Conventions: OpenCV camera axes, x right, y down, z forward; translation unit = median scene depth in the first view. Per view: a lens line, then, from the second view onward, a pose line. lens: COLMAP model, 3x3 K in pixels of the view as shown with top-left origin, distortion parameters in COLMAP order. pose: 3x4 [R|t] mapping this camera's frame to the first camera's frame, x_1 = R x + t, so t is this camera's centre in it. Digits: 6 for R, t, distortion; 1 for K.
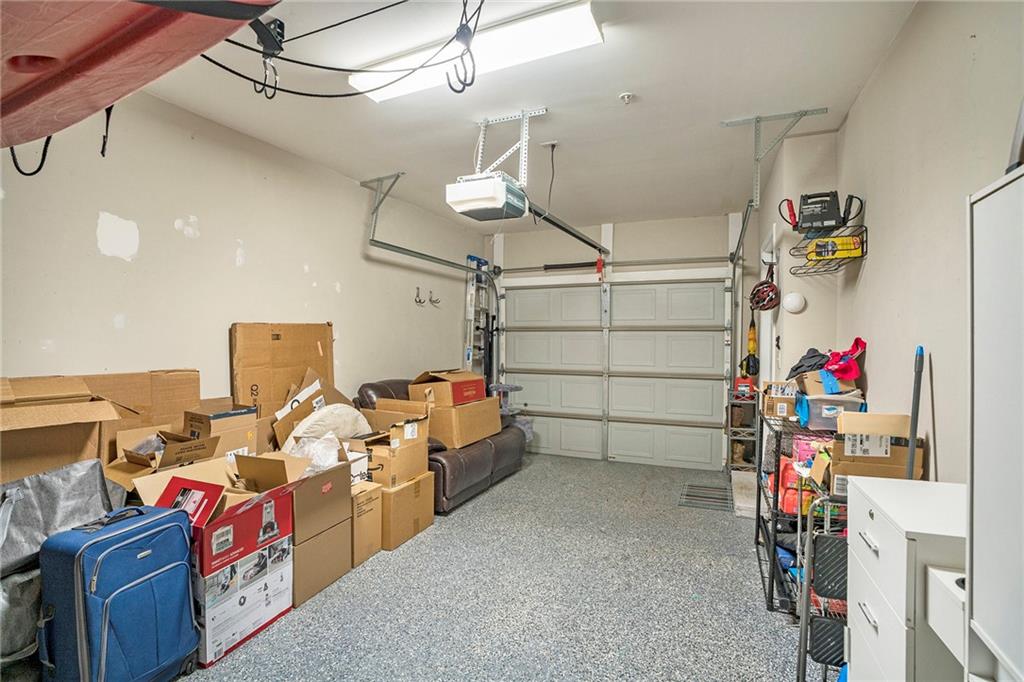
lens RADIAL K [[493.1, 0, 509.6], [0, 493.1, 337.6], [0, 0, 1]] dist [-0.030058, -0.000018]
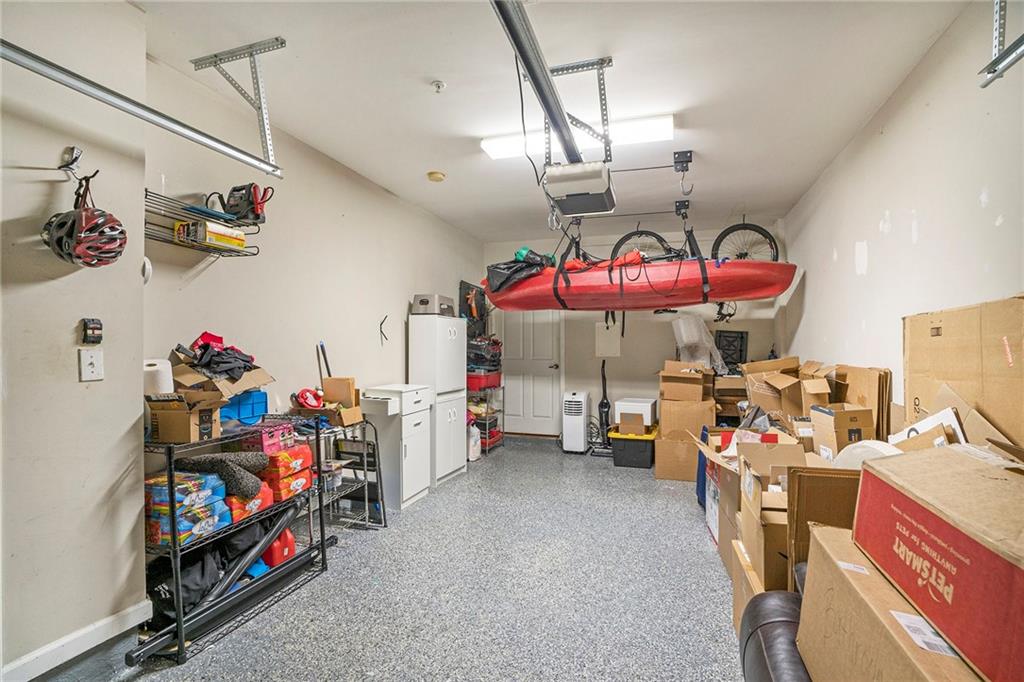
lens RADIAL K [[493.1, 0, 509.6], [0, 493.1, 337.6], [0, 0, 1]] dist [-0.030058, -0.000018]
pose [[-0.996211, -0.010596, -0.086327, 0.163376], [-0.008535, 0.999671, -0.024205, 0.030237], [0.086555, -0.023377, -0.995973, 1.714616]]
